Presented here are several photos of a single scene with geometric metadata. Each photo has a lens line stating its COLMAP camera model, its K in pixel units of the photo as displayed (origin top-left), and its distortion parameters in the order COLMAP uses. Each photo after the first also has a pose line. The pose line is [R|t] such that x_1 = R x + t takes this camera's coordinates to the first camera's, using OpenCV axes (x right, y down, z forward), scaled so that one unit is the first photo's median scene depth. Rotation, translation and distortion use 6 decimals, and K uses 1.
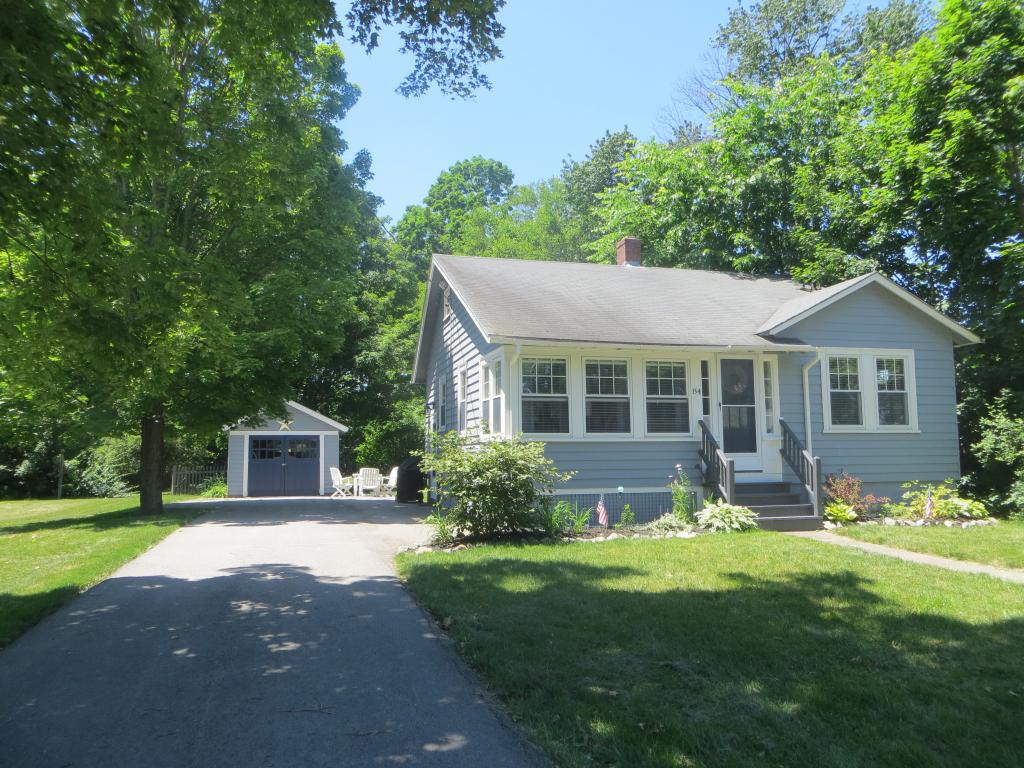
lens RADIAL K [[768.8, 0, 511.6], [0, 768.8, 385.4], [0, 0, 1]] dist [-0.028944, -0.008058]
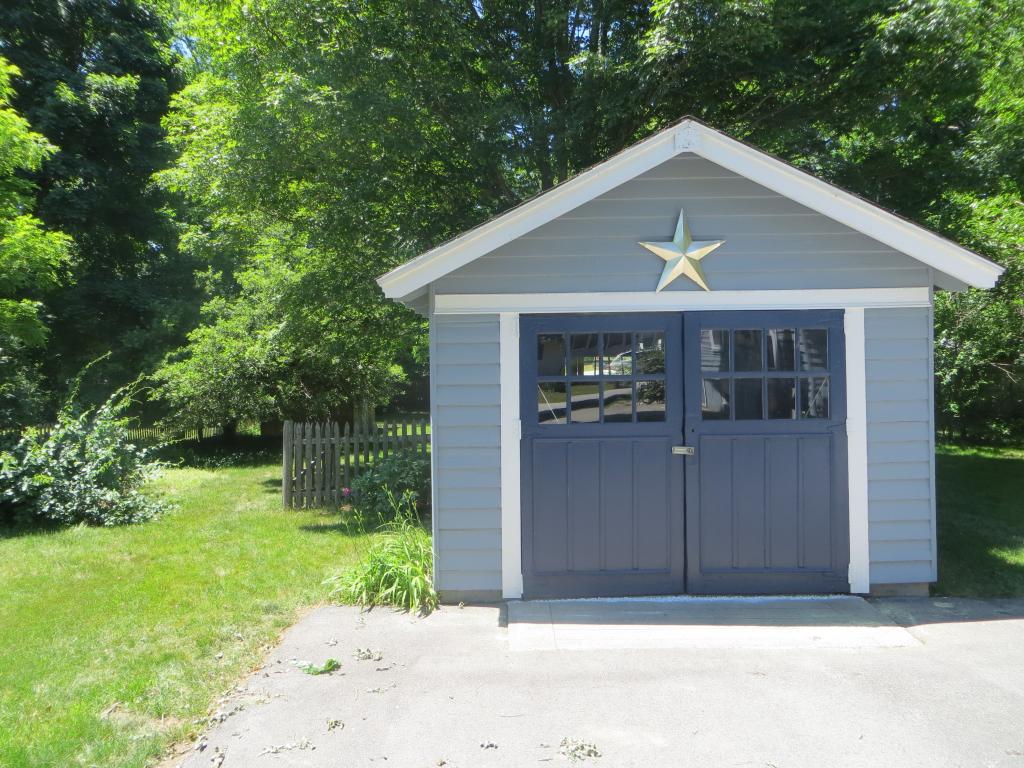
lens RADIAL K [[768.8, 0, 512.3], [0, 768.8, 381.1], [0, 0, 1]] dist [-0.028944, -0.008058]
pose [[0.952739, 0.006620, -0.303718, -0.275627], [0.027452, 0.993796, 0.107775, 0.060043], [0.302547, -0.111019, 0.946647, 0.782322]]
